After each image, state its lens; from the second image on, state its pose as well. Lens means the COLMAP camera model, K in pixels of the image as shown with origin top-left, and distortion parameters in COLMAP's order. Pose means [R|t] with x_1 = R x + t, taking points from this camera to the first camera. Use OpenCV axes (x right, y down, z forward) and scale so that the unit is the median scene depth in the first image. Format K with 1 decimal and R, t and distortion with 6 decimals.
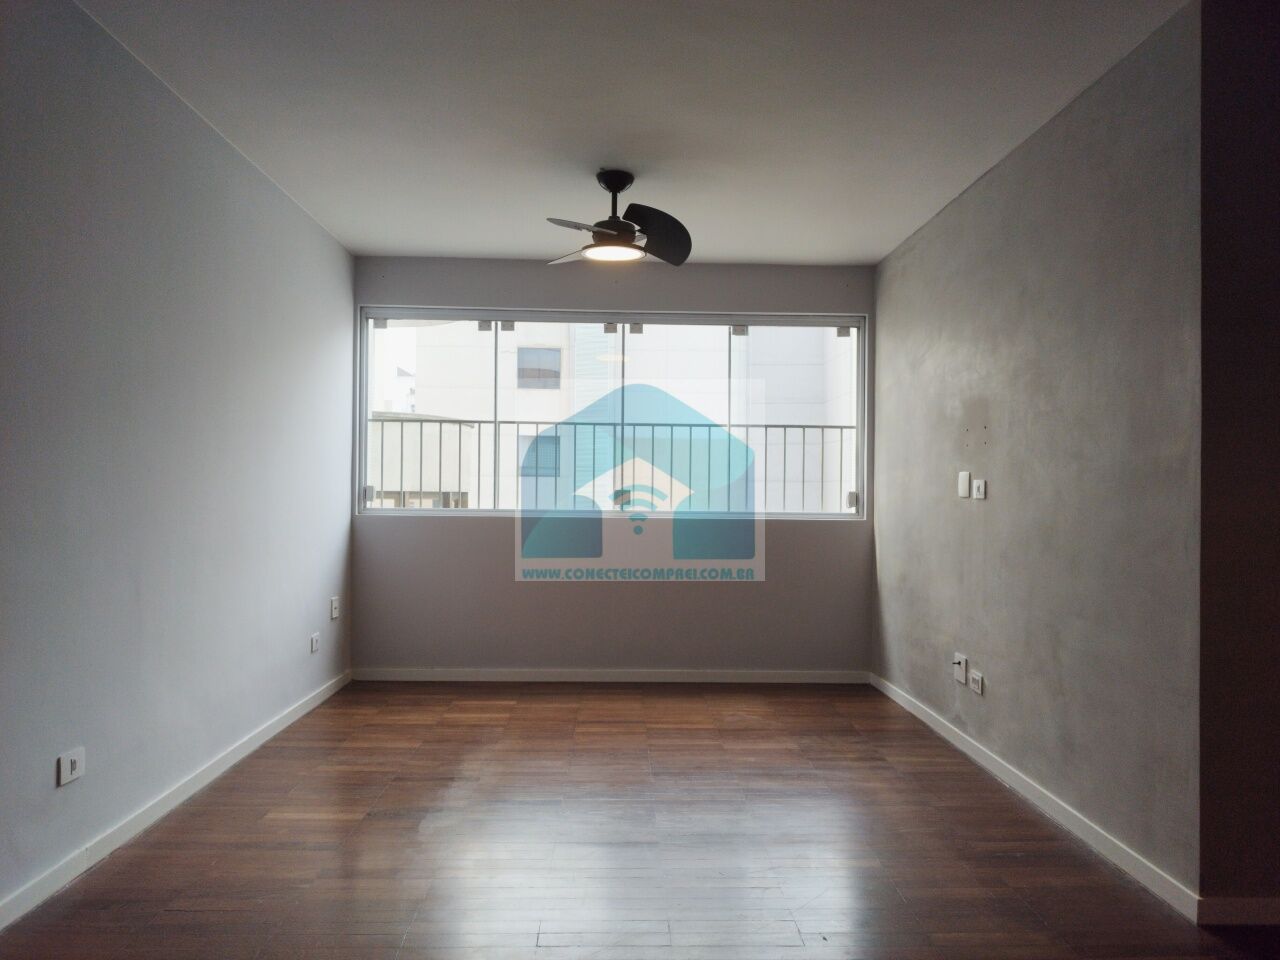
lens RADIAL K [[901.2, 0, 642.0], [0, 901.2, 485.7], [0, 0, 1]] dist [0.036548, -0.019795]
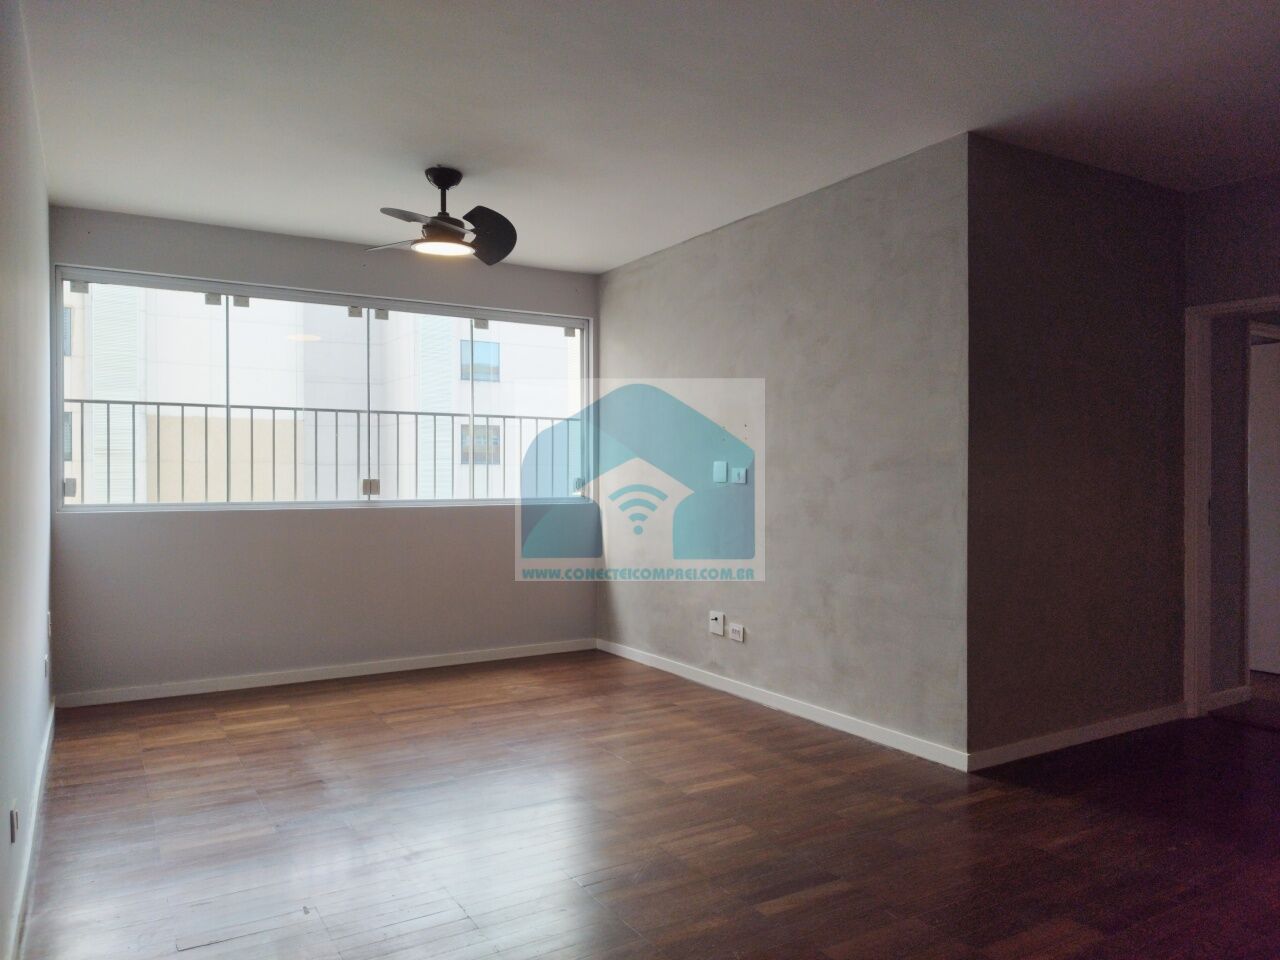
lens RADIAL K [[901.2, 0, 651.7], [0, 901.2, 474.9], [0, 0, 1]] dist [0.036548, -0.019795]
pose [[0.875977, -0.011239, 0.482222, -0.304273], [0.009233, 0.999936, 0.006534, -0.004080], [-0.482264, -0.001271, 0.876025, -0.012108]]
